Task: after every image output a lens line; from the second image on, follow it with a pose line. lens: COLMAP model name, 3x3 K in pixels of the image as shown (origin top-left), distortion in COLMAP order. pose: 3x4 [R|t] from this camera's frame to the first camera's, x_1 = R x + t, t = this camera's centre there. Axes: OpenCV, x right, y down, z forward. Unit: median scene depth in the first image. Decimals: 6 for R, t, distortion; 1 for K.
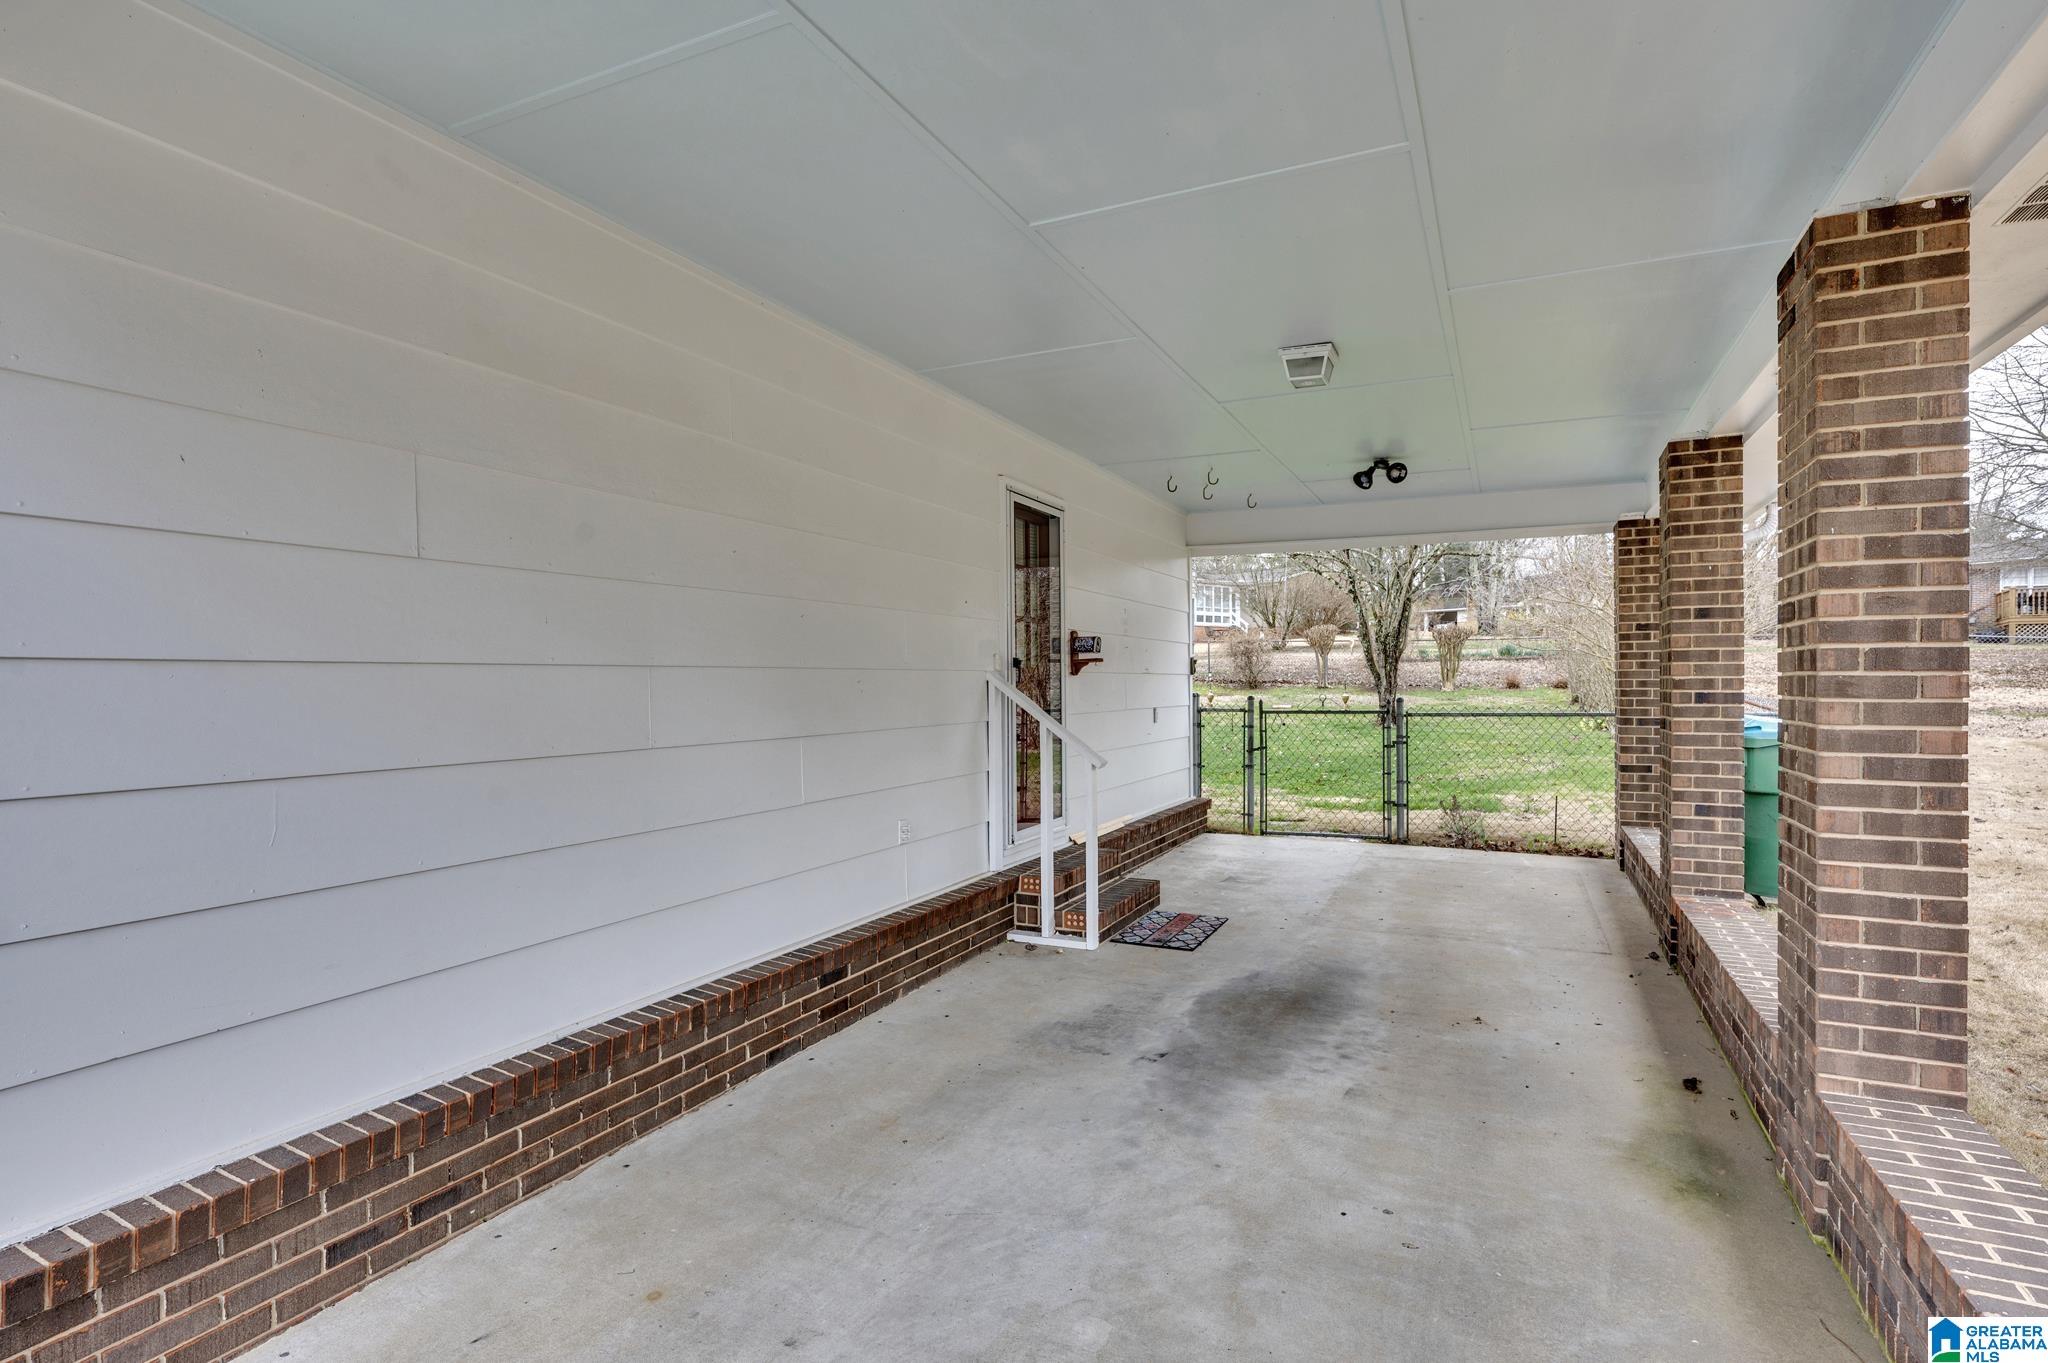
lens RADIAL K [[1063.9, 0, 1008.8], [0, 1063.9, 680.0], [0, 0, 1]] dist [0.003286, 0.001170]
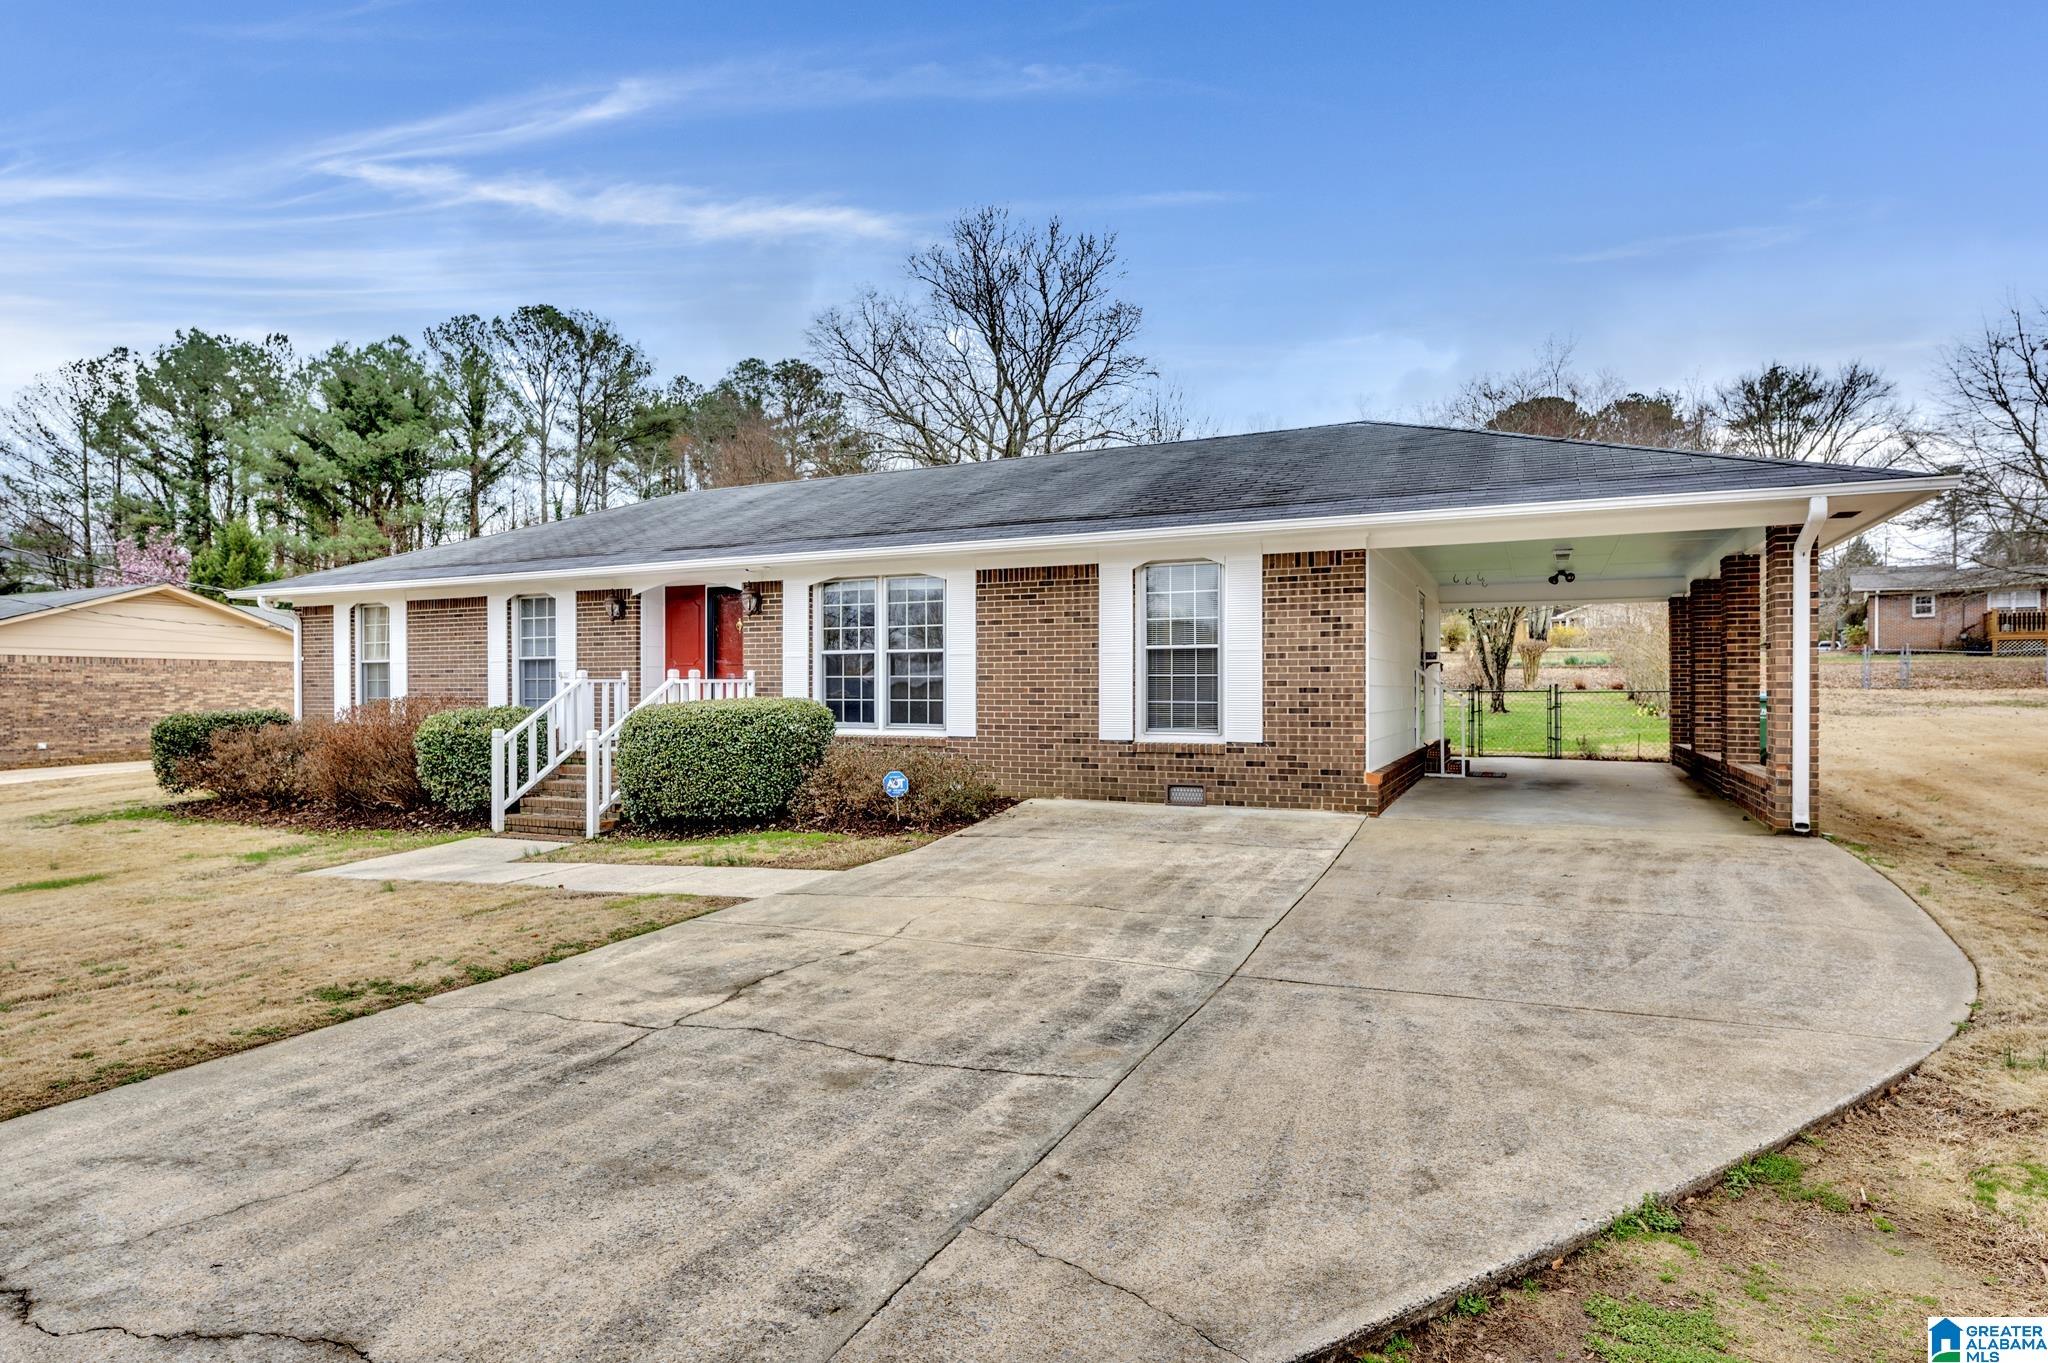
lens RADIAL K [[1063.9, 0, 1038.7], [0, 1063.9, 676.9], [0, 0, 1]] dist [0.003286, 0.001170]
pose [[0.999988, 0.002968, -0.003888, -0.242412], [-0.003015, 0.999923, -0.012058, 0.012979], [0.003852, 0.012069, 0.999920, -0.401671]]
